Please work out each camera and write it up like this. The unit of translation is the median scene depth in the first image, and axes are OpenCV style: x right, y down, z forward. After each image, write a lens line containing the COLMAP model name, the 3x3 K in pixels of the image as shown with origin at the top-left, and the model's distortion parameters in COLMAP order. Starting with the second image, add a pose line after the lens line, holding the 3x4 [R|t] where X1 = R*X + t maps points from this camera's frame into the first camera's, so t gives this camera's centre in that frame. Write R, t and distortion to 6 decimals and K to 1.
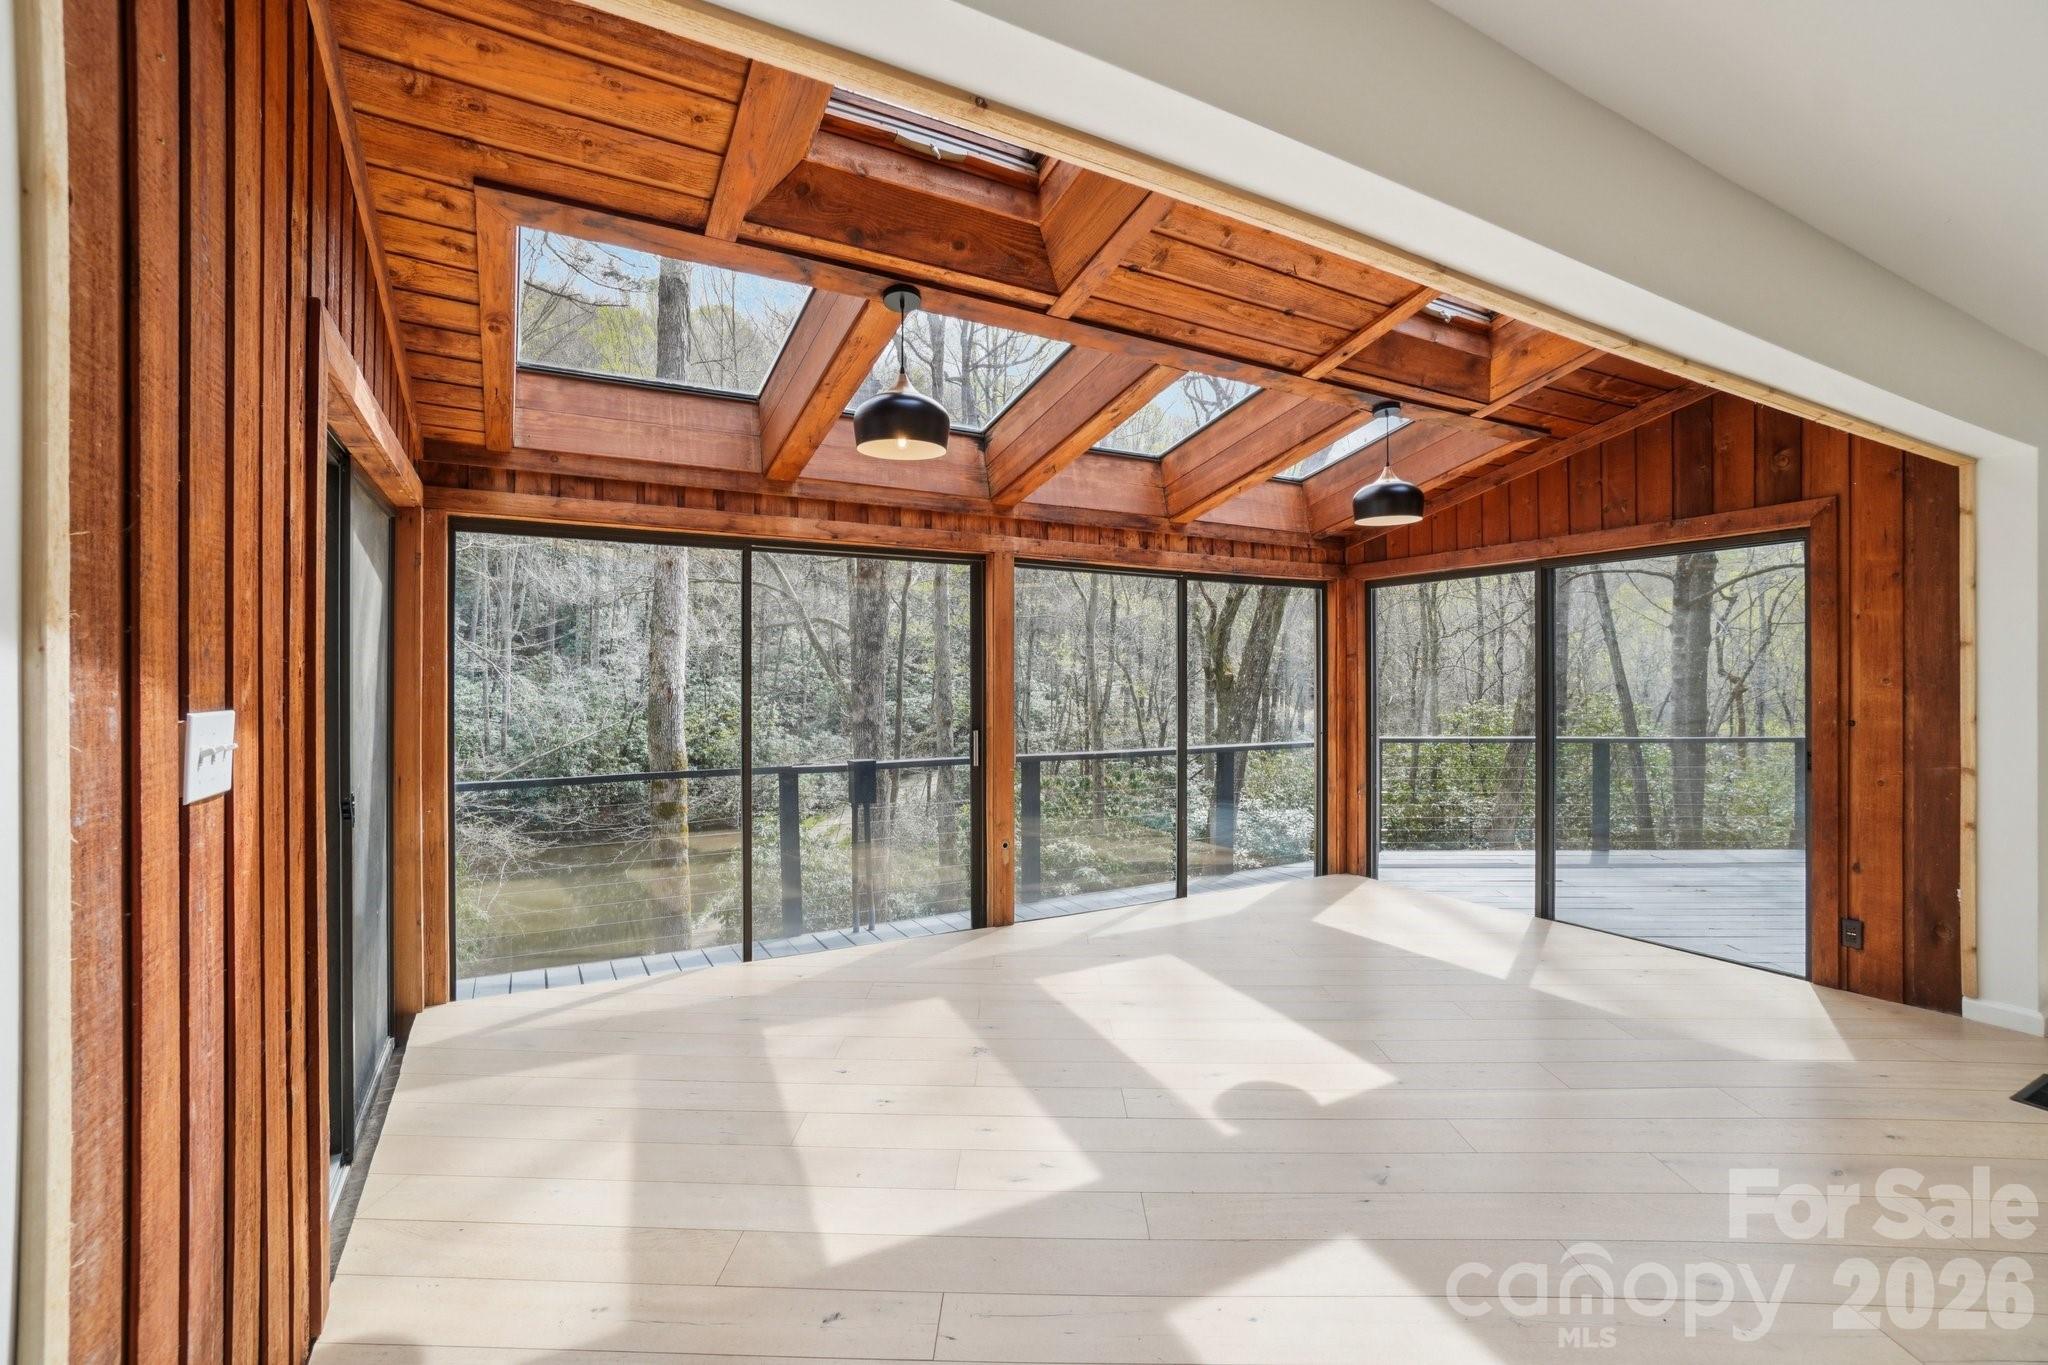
lens RADIAL K [[905.8, 0, 1013.8], [0, 905.8, 687.2], [0, 0, 1]] dist [-0.032252, 0.008502]
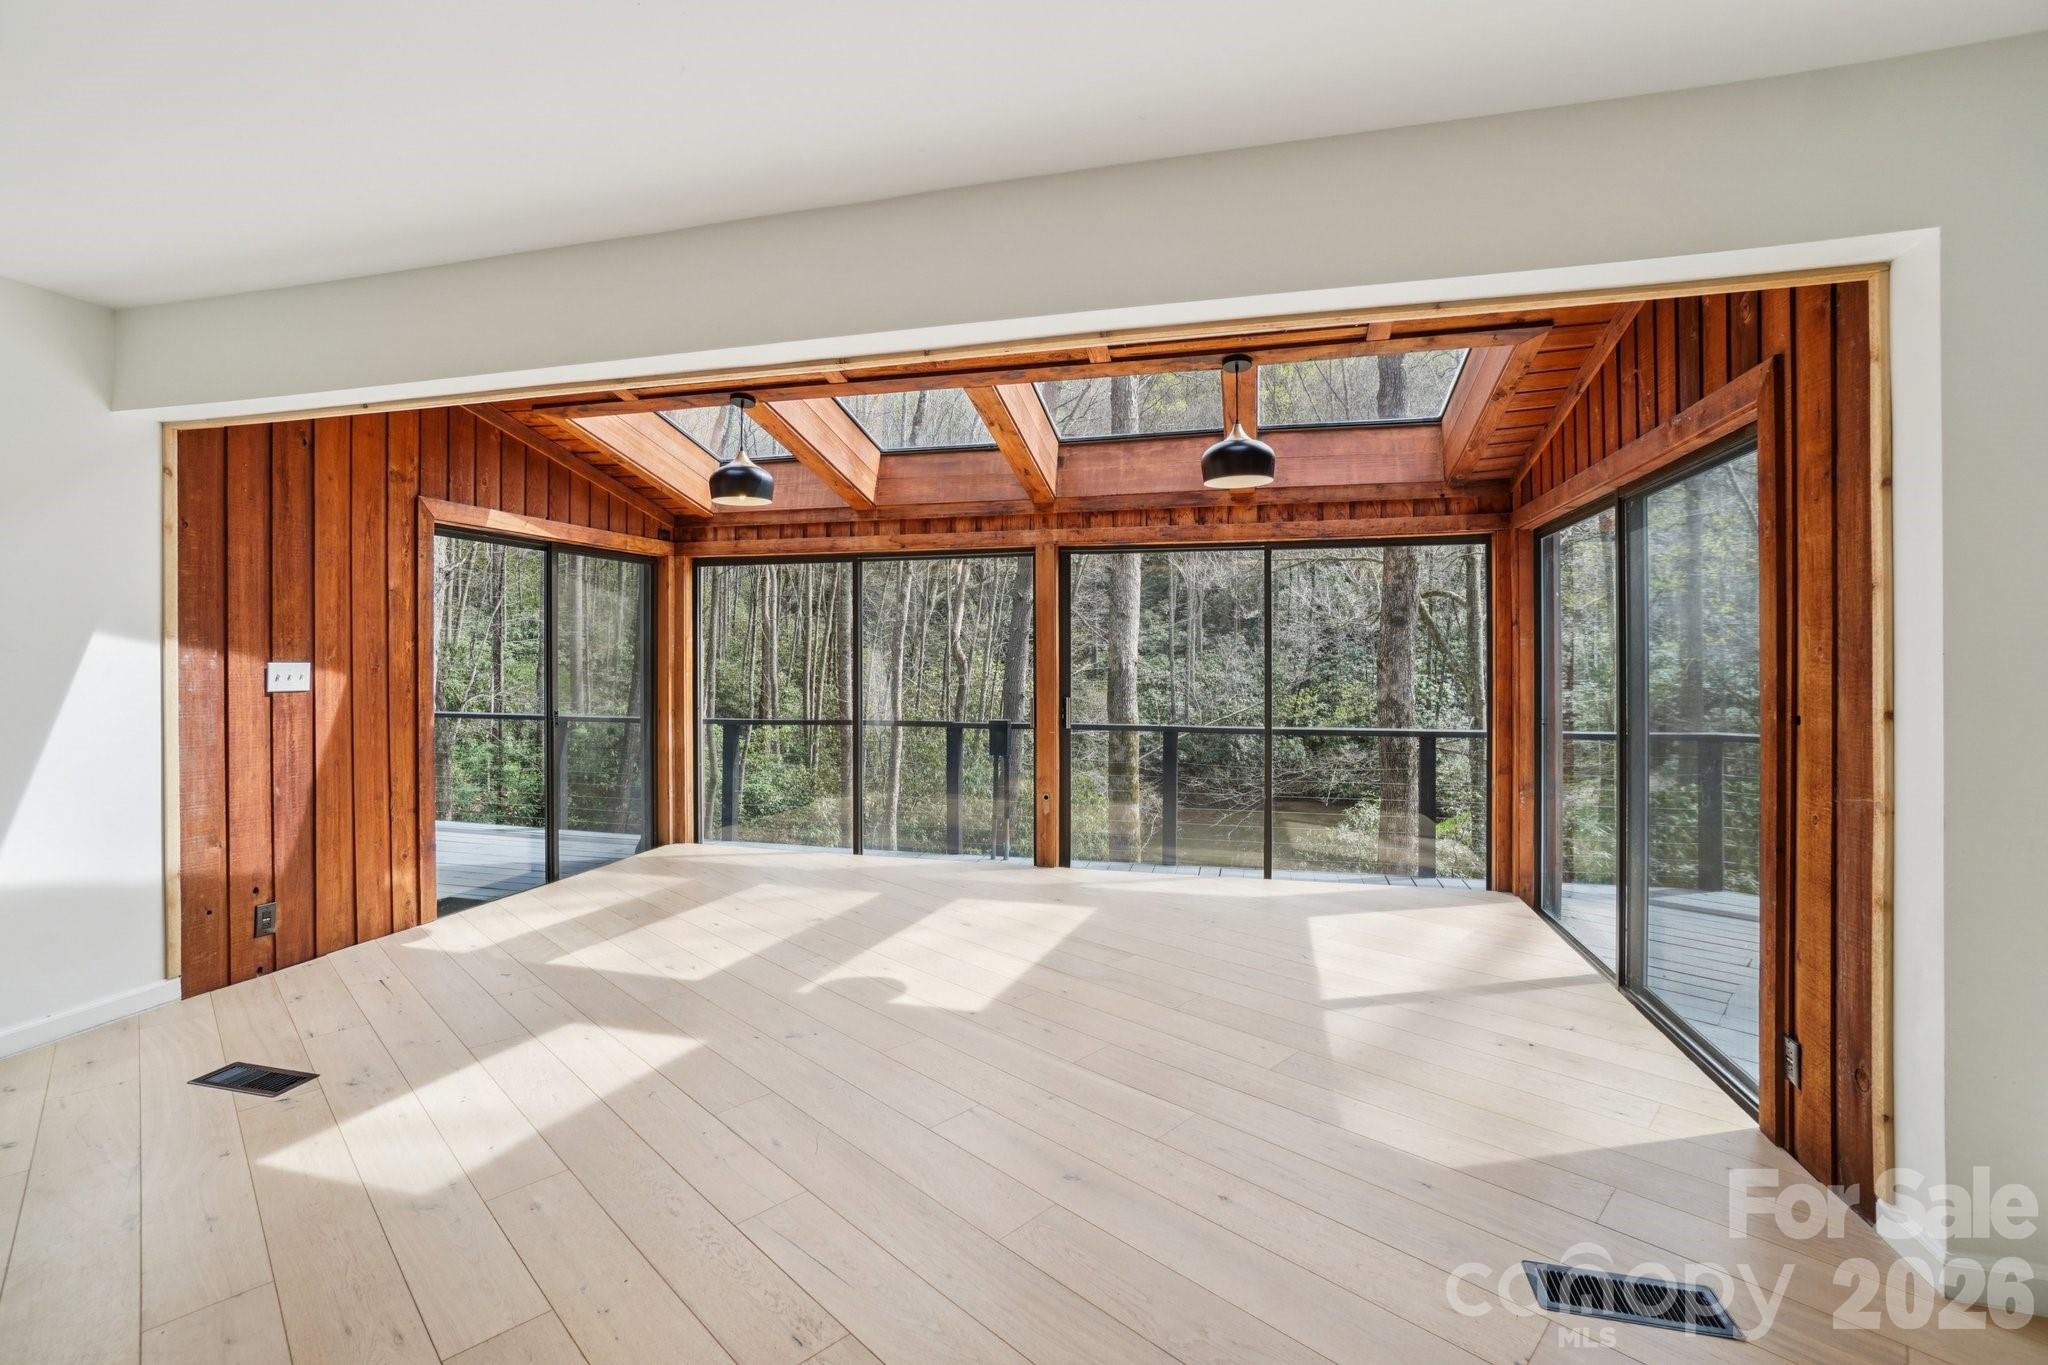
lens RADIAL K [[905.8, 0, 1004.3], [0, 905.8, 663.2], [0, 0, 1]] dist [-0.032252, 0.008502]
pose [[0.717309, 0.005726, -0.696731, 0.801149], [-0.007050, 0.999975, 0.000960, 0.003194], [0.696719, 0.004223, 0.717331, 0.141997]]
